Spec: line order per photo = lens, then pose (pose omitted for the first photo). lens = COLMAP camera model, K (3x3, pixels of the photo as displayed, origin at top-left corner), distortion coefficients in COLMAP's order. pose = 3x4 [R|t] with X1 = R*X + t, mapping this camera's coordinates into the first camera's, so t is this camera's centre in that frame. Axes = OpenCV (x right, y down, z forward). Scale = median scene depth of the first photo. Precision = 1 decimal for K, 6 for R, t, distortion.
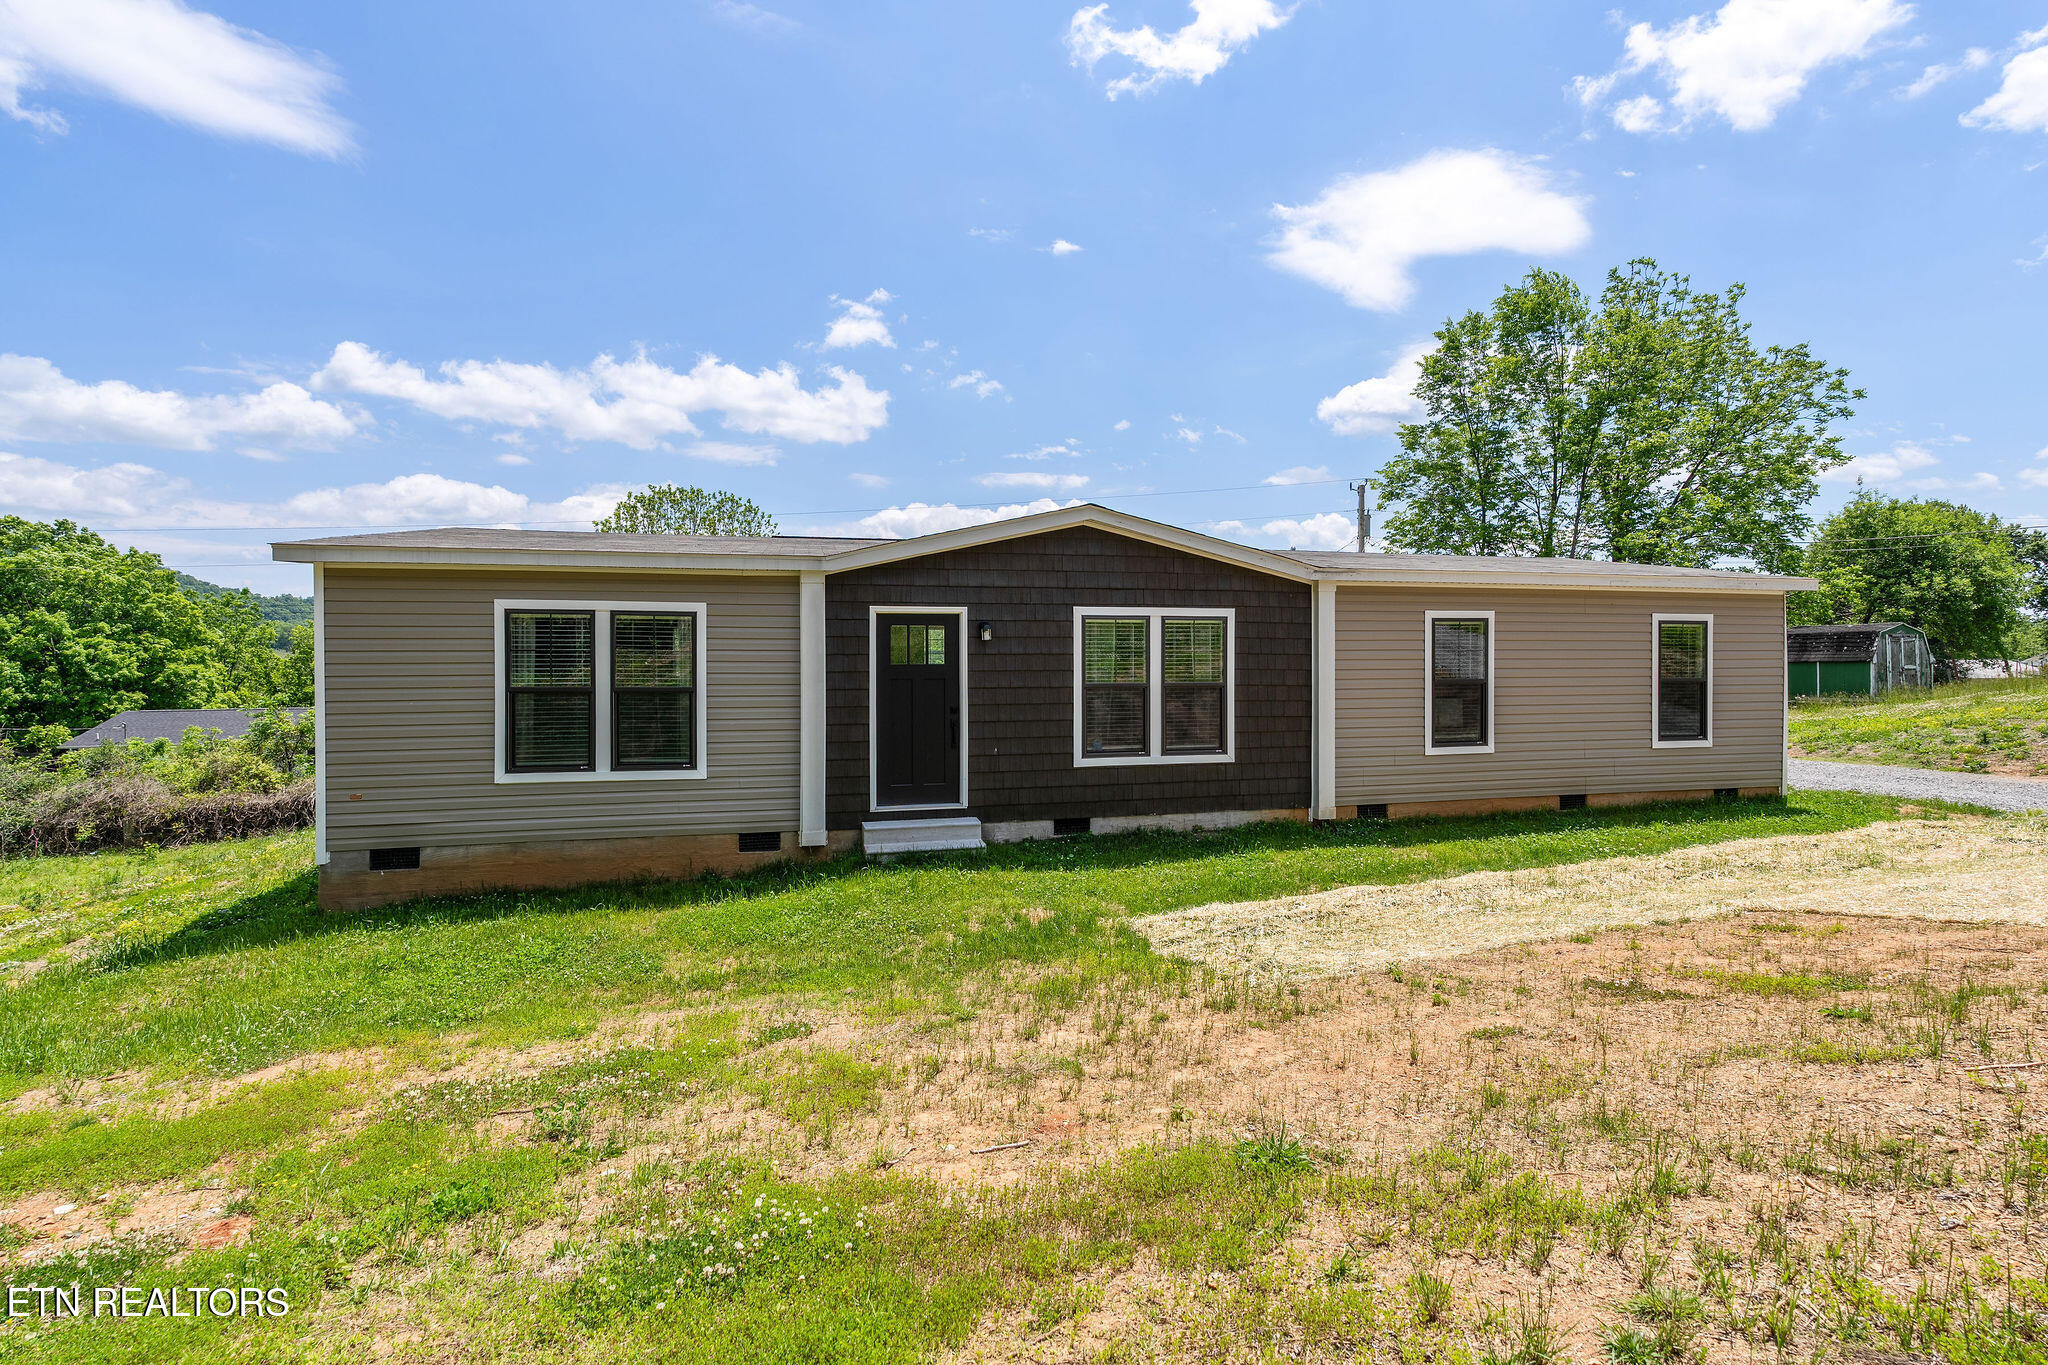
lens RADIAL K [[900.9, 0, 1016.9], [0, 900.9, 680.6], [0, 0, 1]] dist [0.001943, -0.000112]
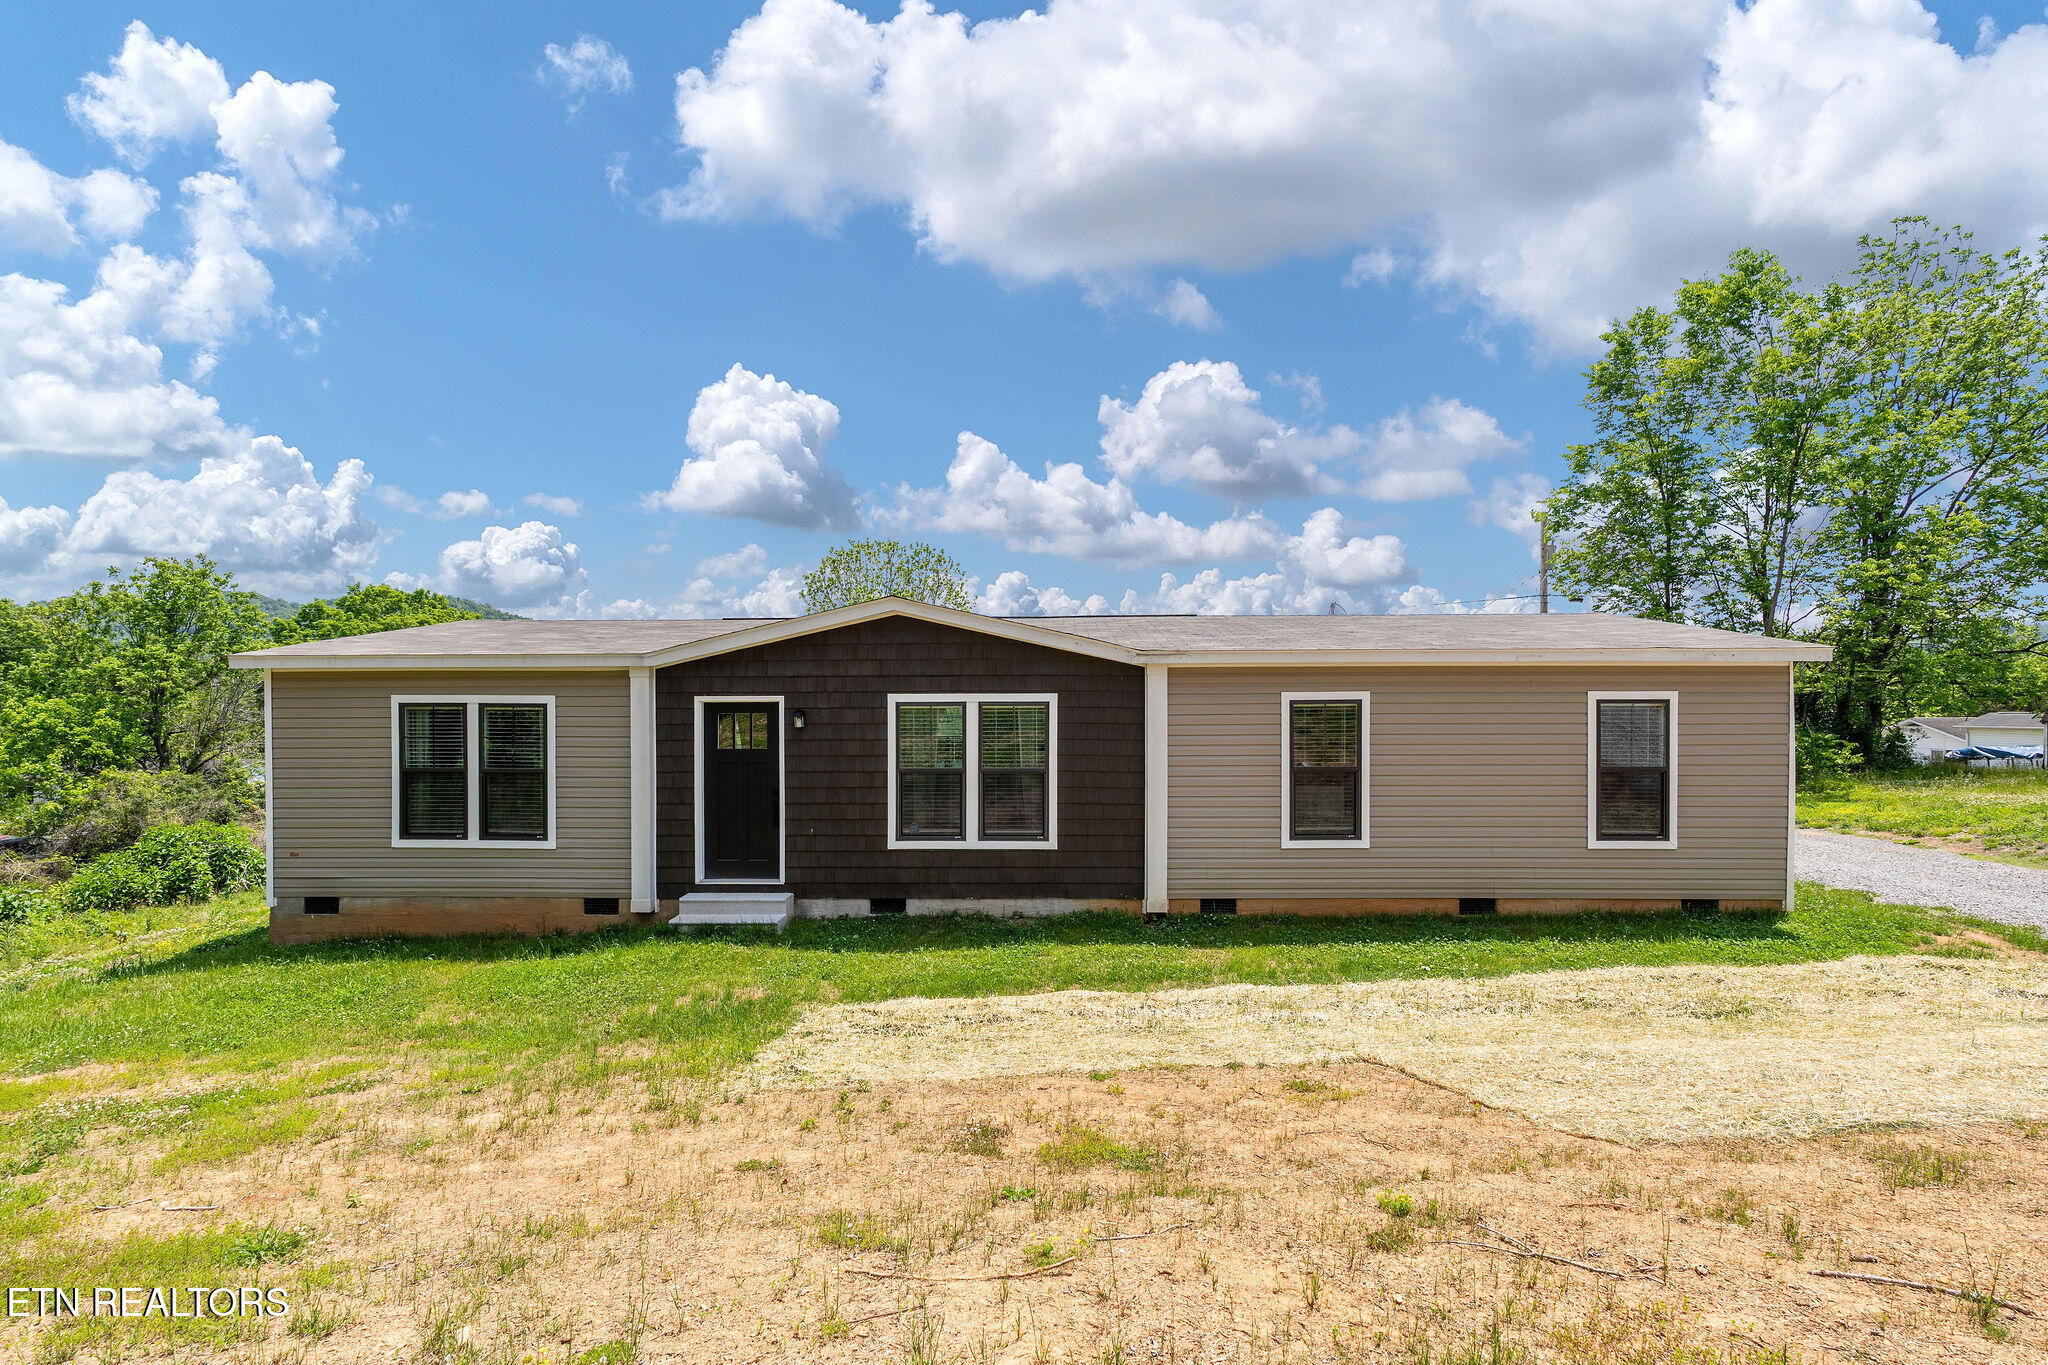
lens RADIAL K [[920.1, 0, 1029.6], [0, 920.1, 705.3], [0, 0, 1]] dist [0.001981, 0.000679]
pose [[0.966228, 0.001565, -0.257685, 0.495903], [-0.004621, 0.999926, -0.011255, -0.058083], [0.257649, 0.012066, 0.966163, 0.020469]]
